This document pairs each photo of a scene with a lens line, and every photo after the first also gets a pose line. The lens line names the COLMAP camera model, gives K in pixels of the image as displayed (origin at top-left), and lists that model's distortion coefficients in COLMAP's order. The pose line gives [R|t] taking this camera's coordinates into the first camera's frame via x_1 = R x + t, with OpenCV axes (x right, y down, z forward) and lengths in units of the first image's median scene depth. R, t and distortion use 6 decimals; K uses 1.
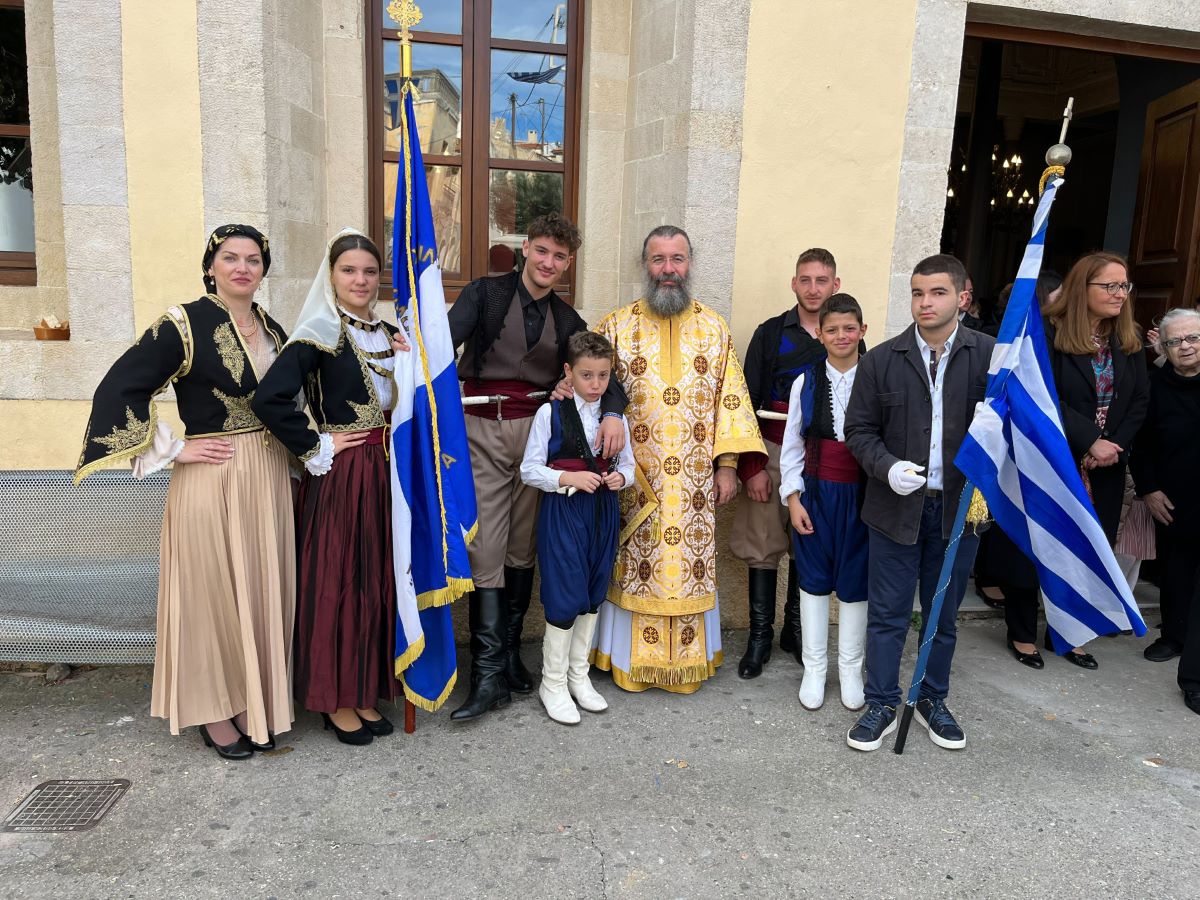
lens RADIAL K [[906.6, 0, 603.8], [0, 906.6, 453.1], [0, 0, 1]] dist [0.055597, -0.064488]
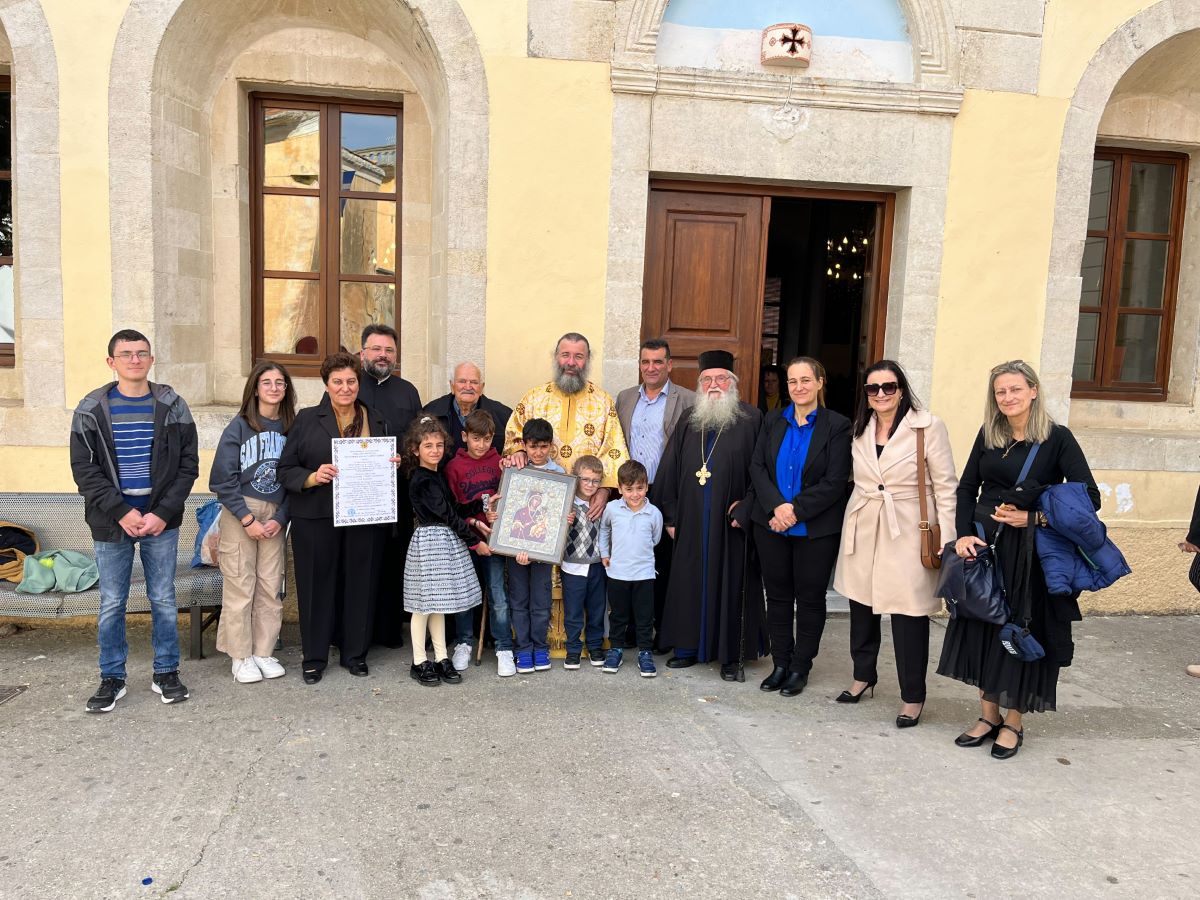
lens RADIAL K [[906.6, 0, 592.0], [0, 906.6, 449.9], [0, 0, 1]] dist [0.055597, -0.064488]
pose [[0.996663, 0.008085, -0.081229, 0.449464], [-0.012768, 0.998275, -0.057301, 0.021852], [0.080625, 0.058147, 0.995047, -0.402919]]
